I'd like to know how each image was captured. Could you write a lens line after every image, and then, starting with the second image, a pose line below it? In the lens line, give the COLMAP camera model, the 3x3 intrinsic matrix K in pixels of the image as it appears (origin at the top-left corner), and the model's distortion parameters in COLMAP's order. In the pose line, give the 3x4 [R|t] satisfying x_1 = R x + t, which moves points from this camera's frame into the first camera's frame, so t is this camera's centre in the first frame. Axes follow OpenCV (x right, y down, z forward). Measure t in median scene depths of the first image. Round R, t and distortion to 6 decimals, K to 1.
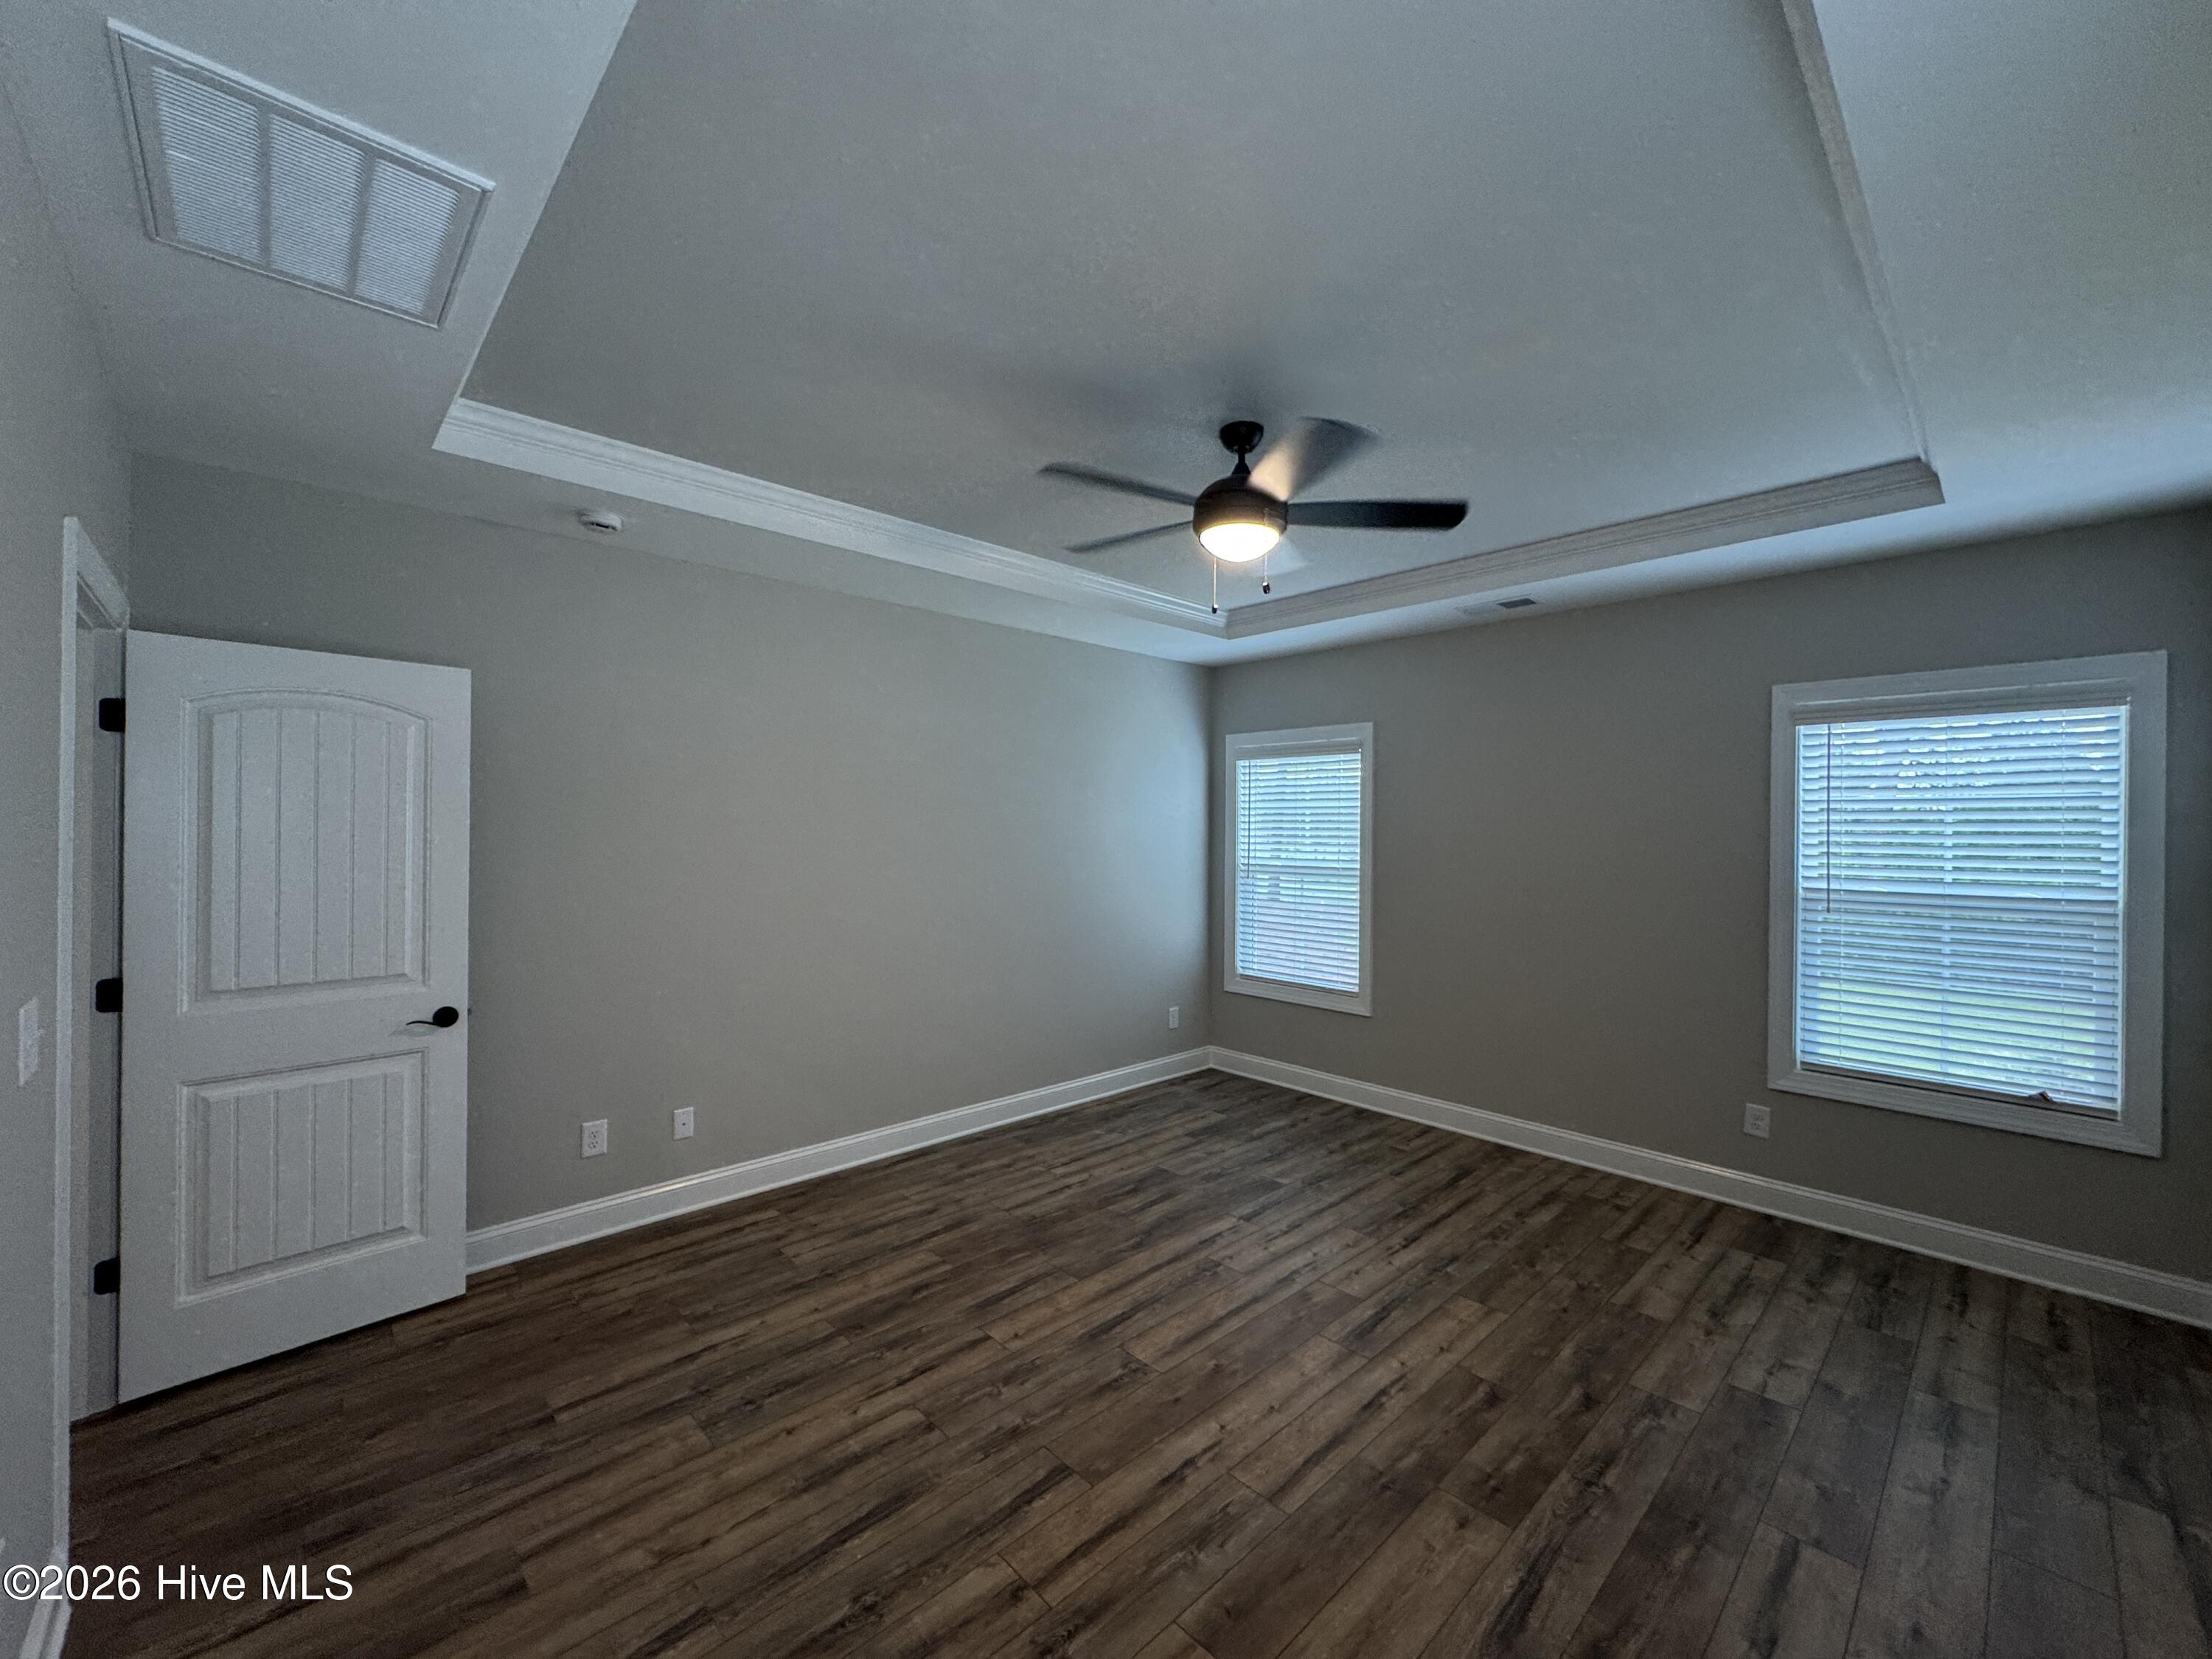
lens RADIAL K [[885.7, 0, 1111.1], [0, 885.7, 819.6], [0, 0, 1]] dist [-0.002801, 0.000591]
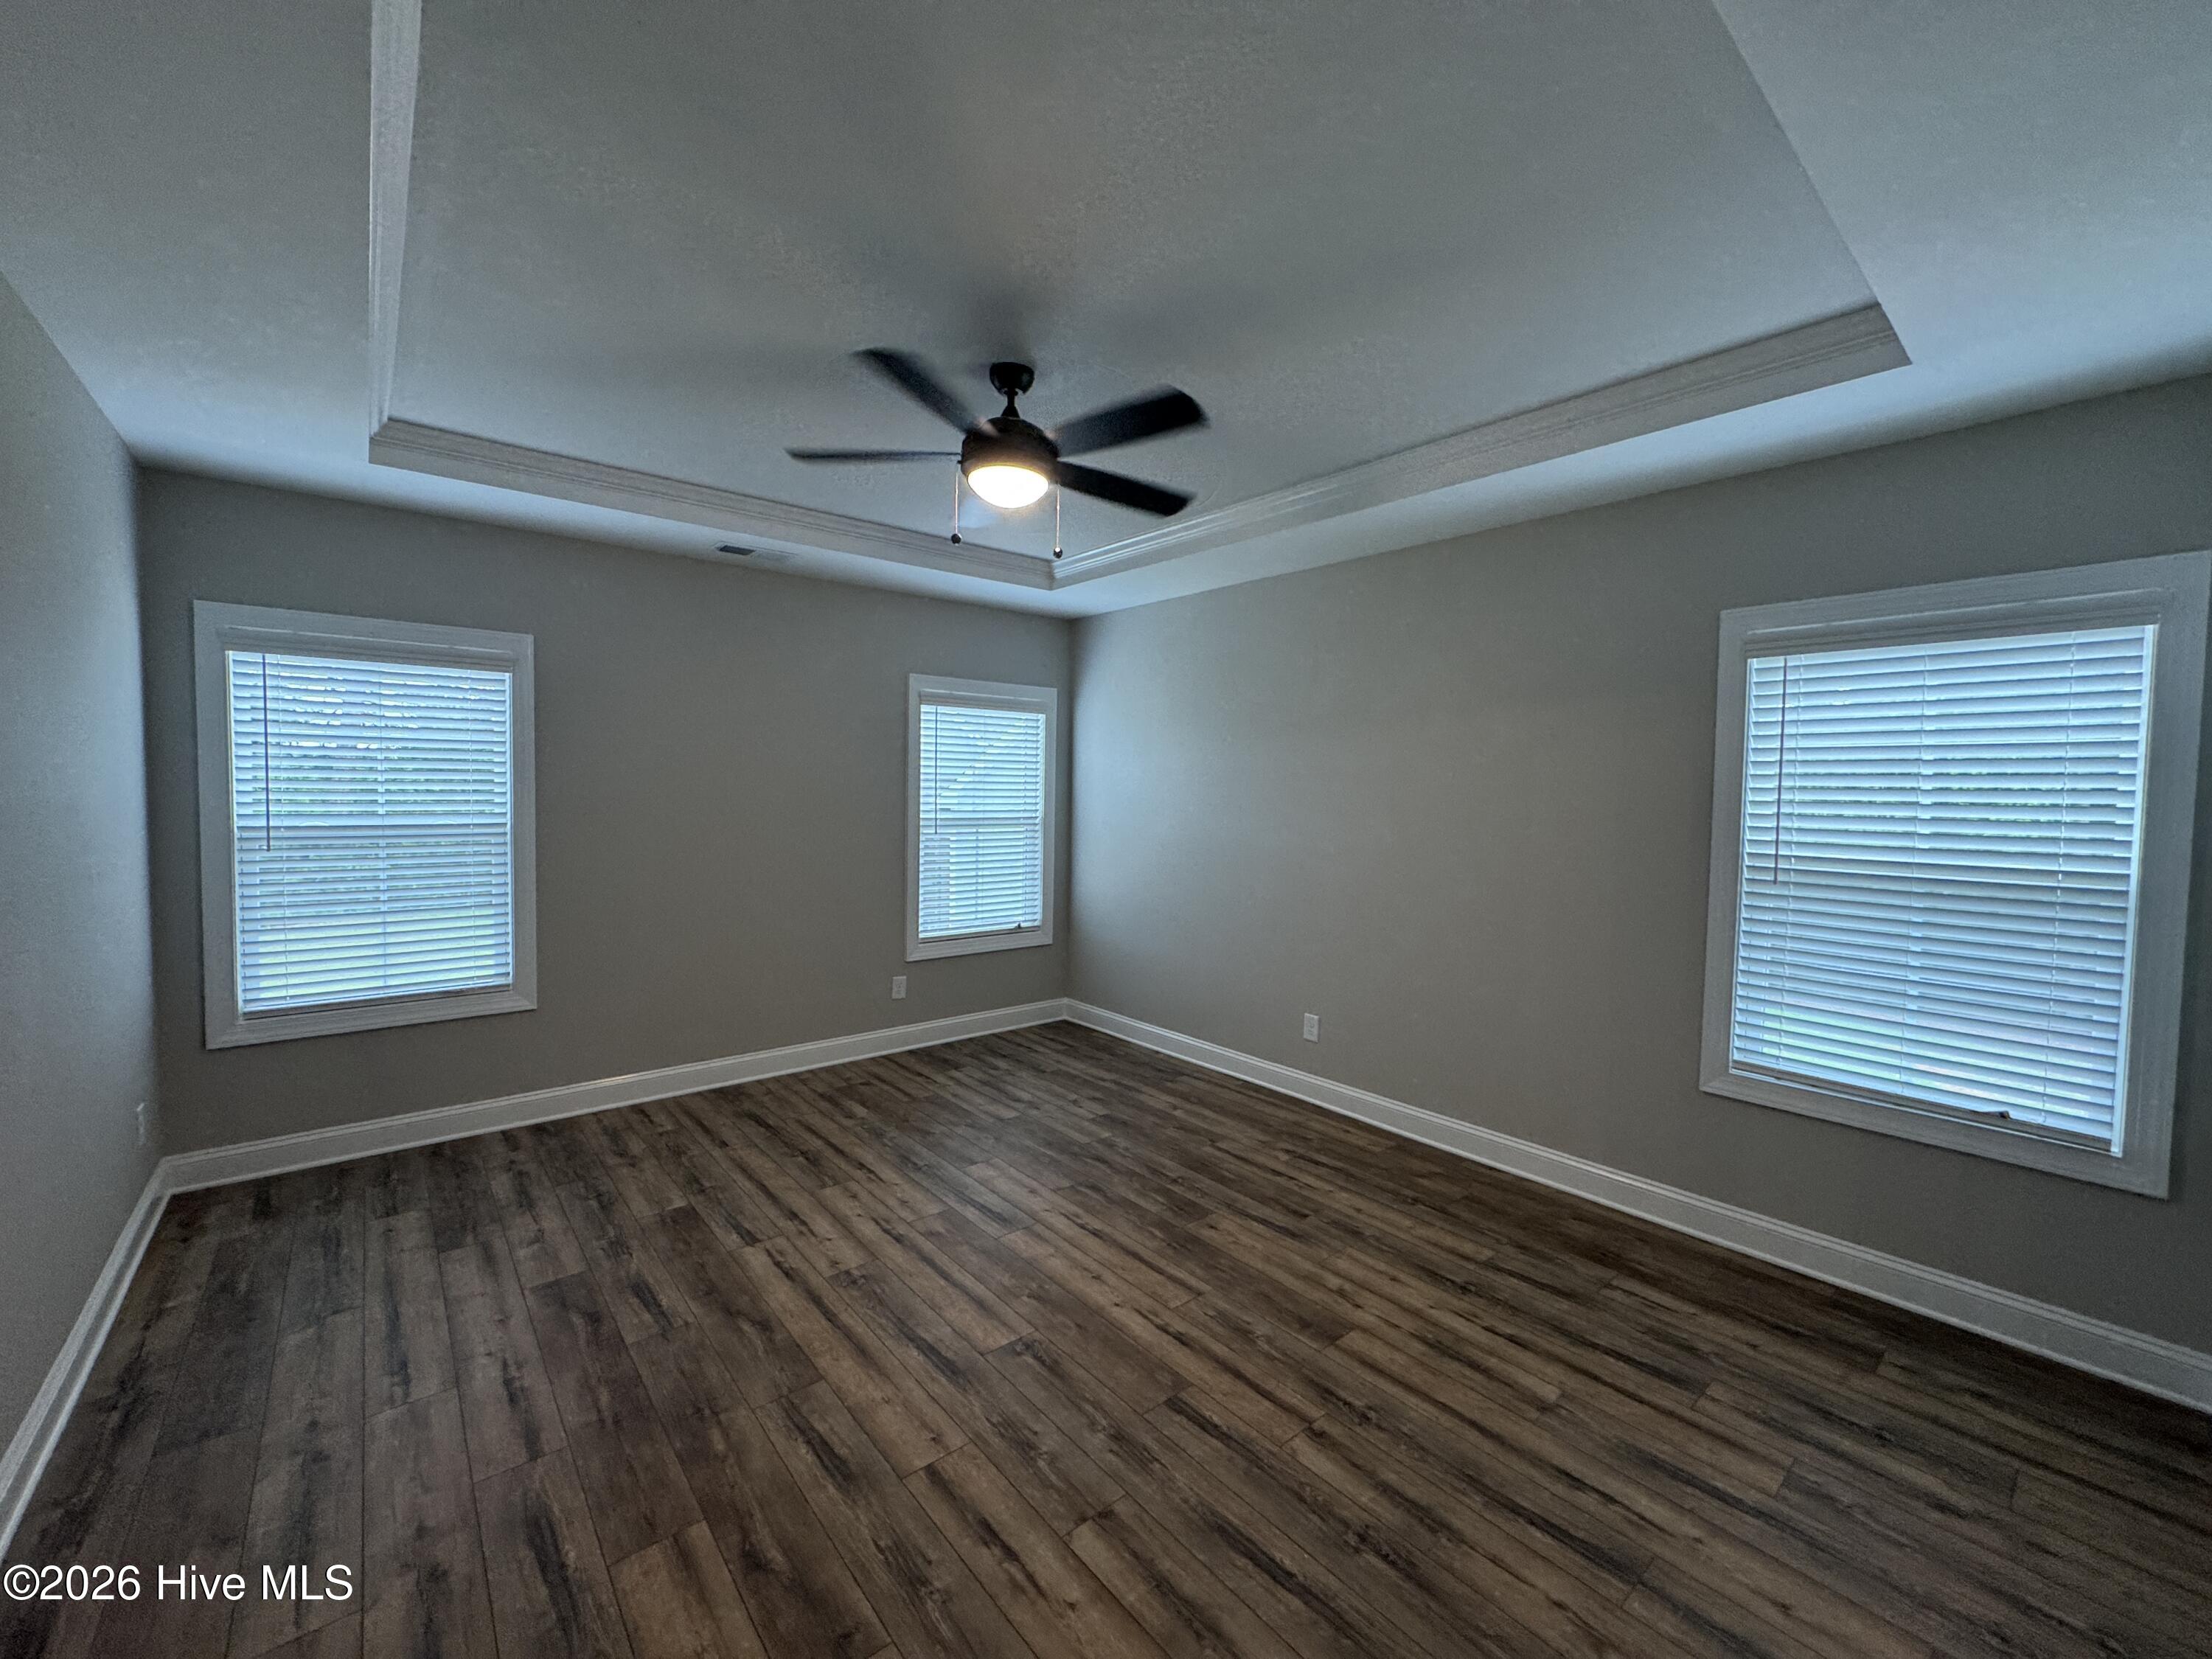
lens RADIAL K [[885.7, 0, 1094.8], [0, 885.7, 831.2], [0, 0, 1]] dist [-0.002801, 0.000591]
pose [[0.066256, -0.061388, 0.995912, -0.666497], [-0.027188, 0.997624, 0.063302, -0.001396], [-0.997432, -0.031271, 0.064430, 0.658758]]
